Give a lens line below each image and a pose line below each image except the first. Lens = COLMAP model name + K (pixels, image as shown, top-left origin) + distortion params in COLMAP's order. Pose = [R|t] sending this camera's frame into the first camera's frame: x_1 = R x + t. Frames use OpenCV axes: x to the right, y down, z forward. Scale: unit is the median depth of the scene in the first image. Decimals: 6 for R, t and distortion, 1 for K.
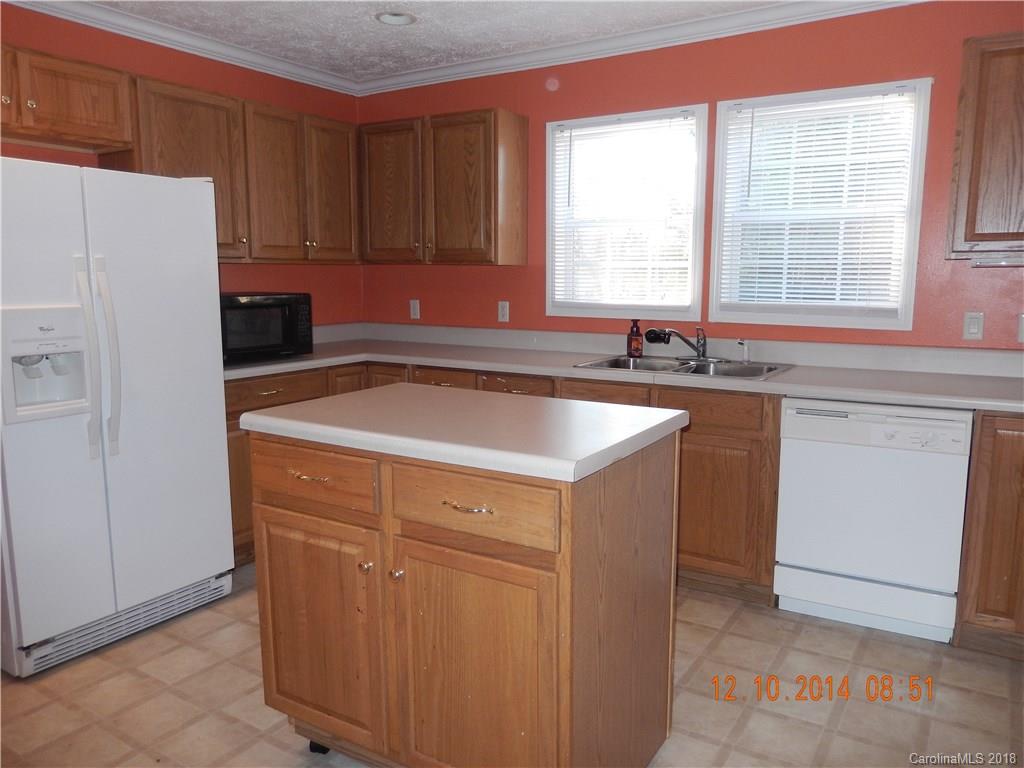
lens RADIAL K [[760.6, 0, 514.6], [0, 760.6, 390.8], [0, 0, 1]] dist [-0.004657, -0.004949]
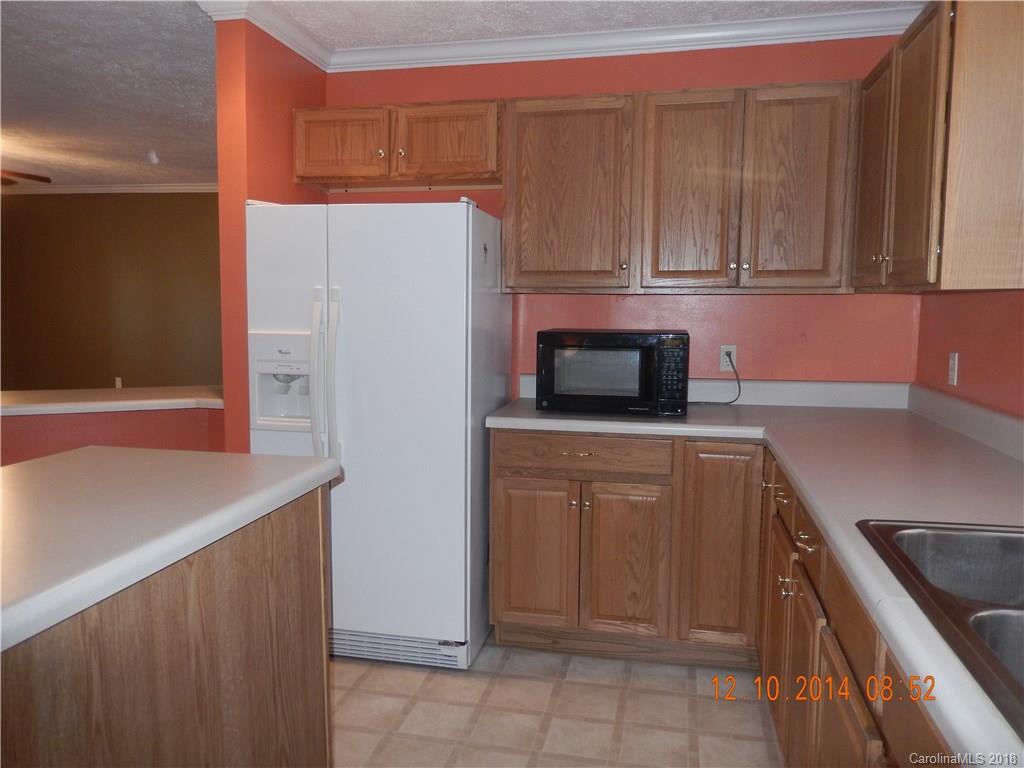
lens RADIAL K [[765.8, 0, 512.0], [0, 765.8, 384.0], [0, 0, 1]] dist [0.013068, -0.002166]
pose [[0.344651, 0.088433, -0.934556, 0.442583], [-0.150486, 0.987882, 0.037983, -0.099328], [0.926590, 0.127546, 0.353782, 0.709557]]
